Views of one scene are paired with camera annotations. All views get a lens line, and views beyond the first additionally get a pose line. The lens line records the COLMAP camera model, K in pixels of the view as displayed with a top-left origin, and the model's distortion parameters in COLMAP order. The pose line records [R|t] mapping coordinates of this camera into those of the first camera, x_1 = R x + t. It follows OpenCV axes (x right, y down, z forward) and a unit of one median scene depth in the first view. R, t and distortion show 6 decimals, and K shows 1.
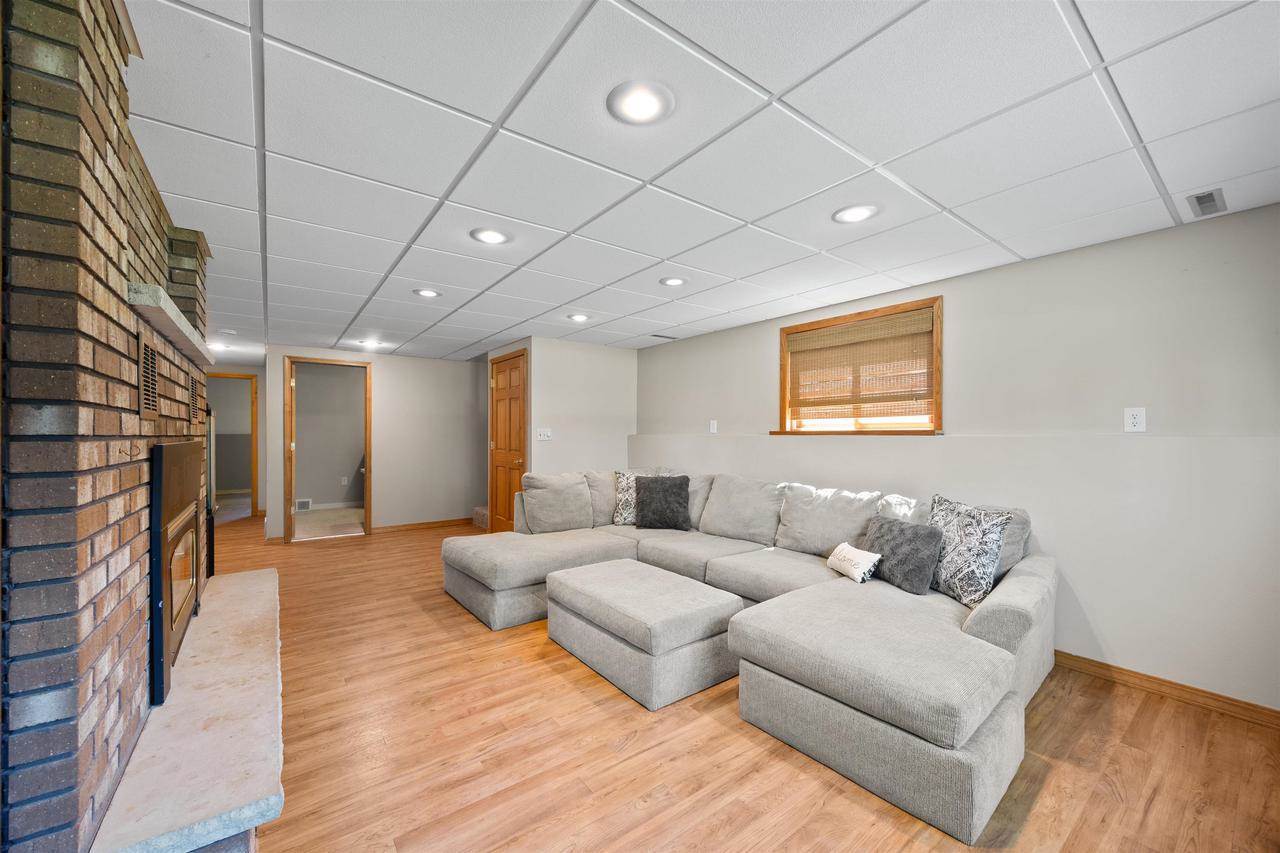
lens RADIAL K [[490.1, 0, 639.4], [0, 490.1, 435.0], [0, 0, 1]] dist [-0.000431, -0.000904]
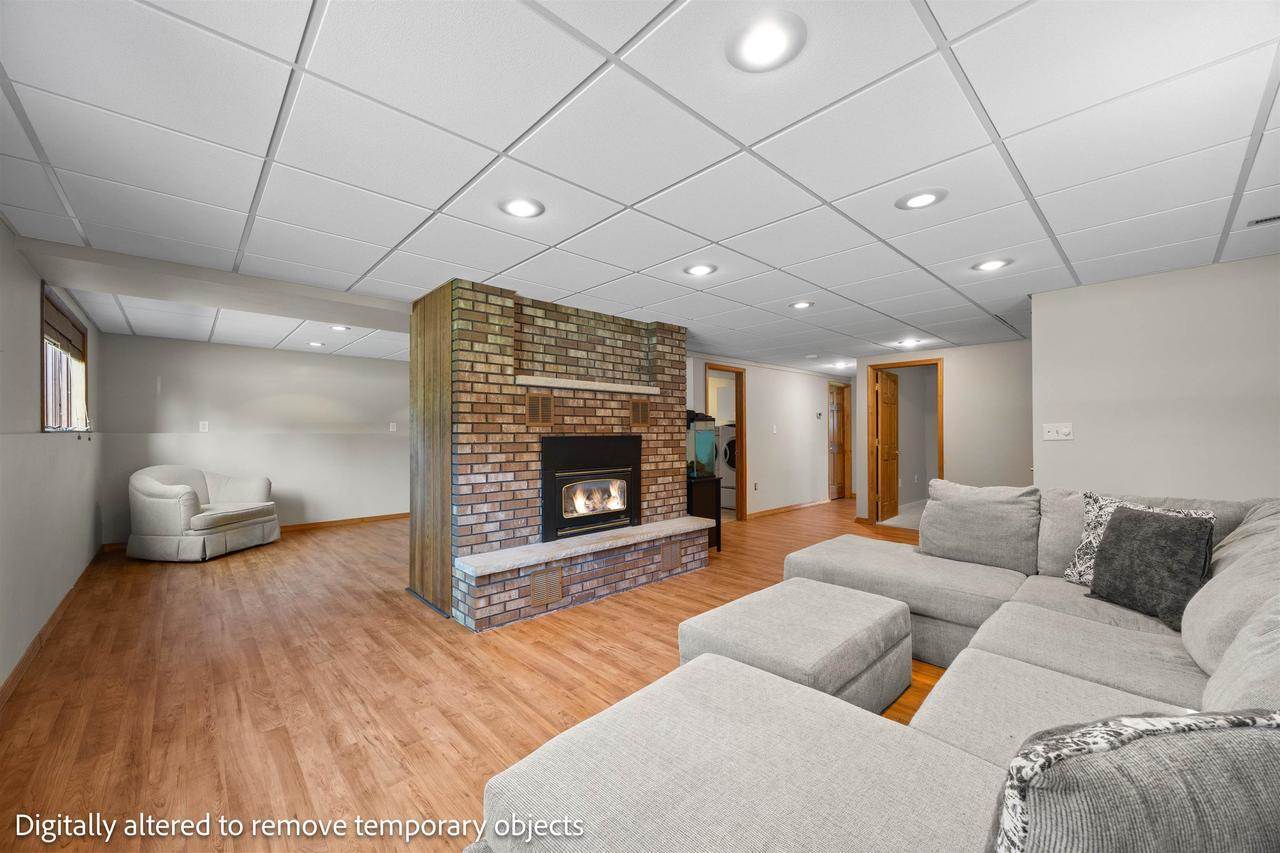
lens RADIAL K [[490.1, 0, 621.1], [0, 490.1, 436.4], [0, 0, 1]] dist [-0.000431, -0.000904]
pose [[0.077126, 0.003006, -0.997017, 0.638286], [0.007778, 0.999963, 0.003617, -0.000663], [0.996991, -0.008034, 0.077099, 0.506783]]
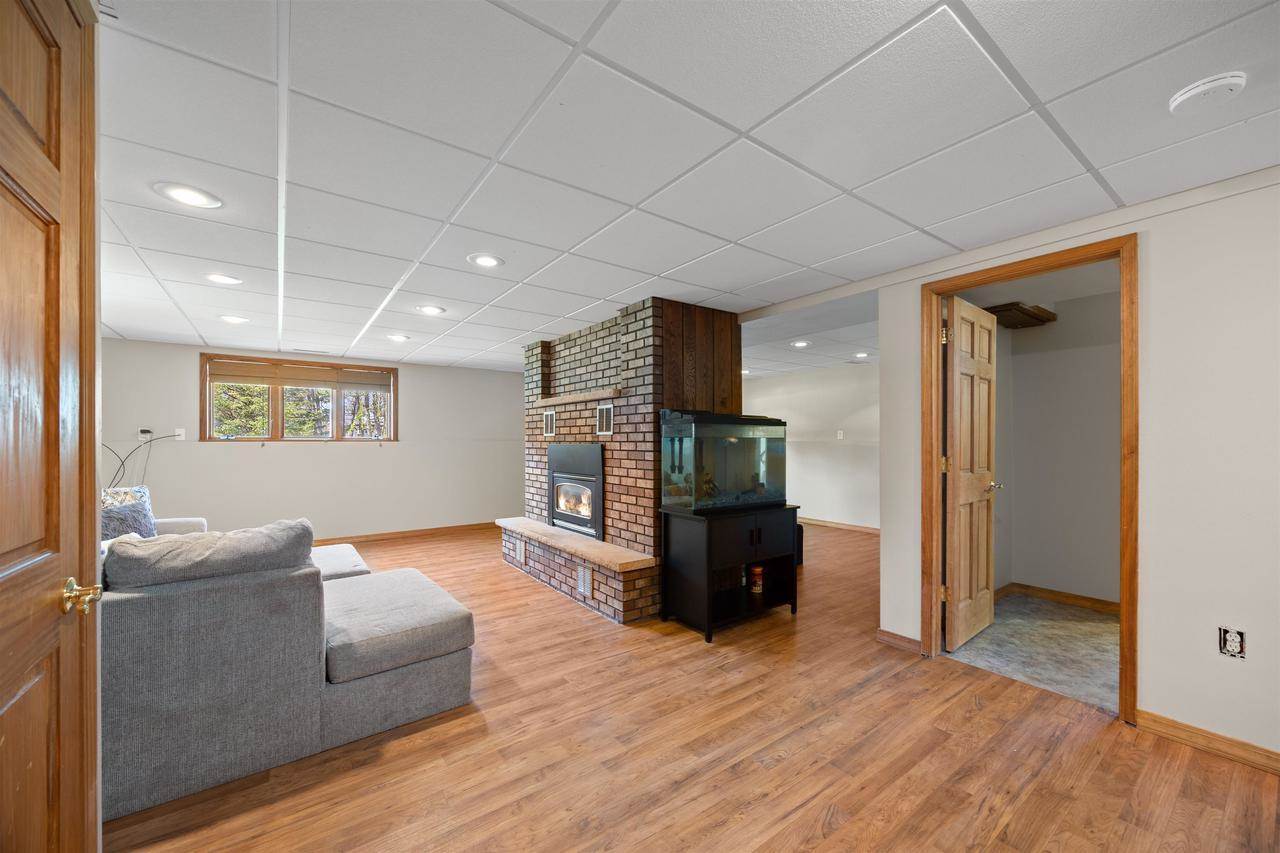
lens RADIAL K [[490.1, 0, 618.2], [0, 490.1, 445.4], [0, 0, 1]] dist [-0.000431, -0.000904]
pose [[-0.999076, -0.002505, 0.042902, -0.675425], [-0.002338, 0.999990, 0.003939, -0.000070], [-0.042911, 0.003835, -0.999072, 1.783120]]
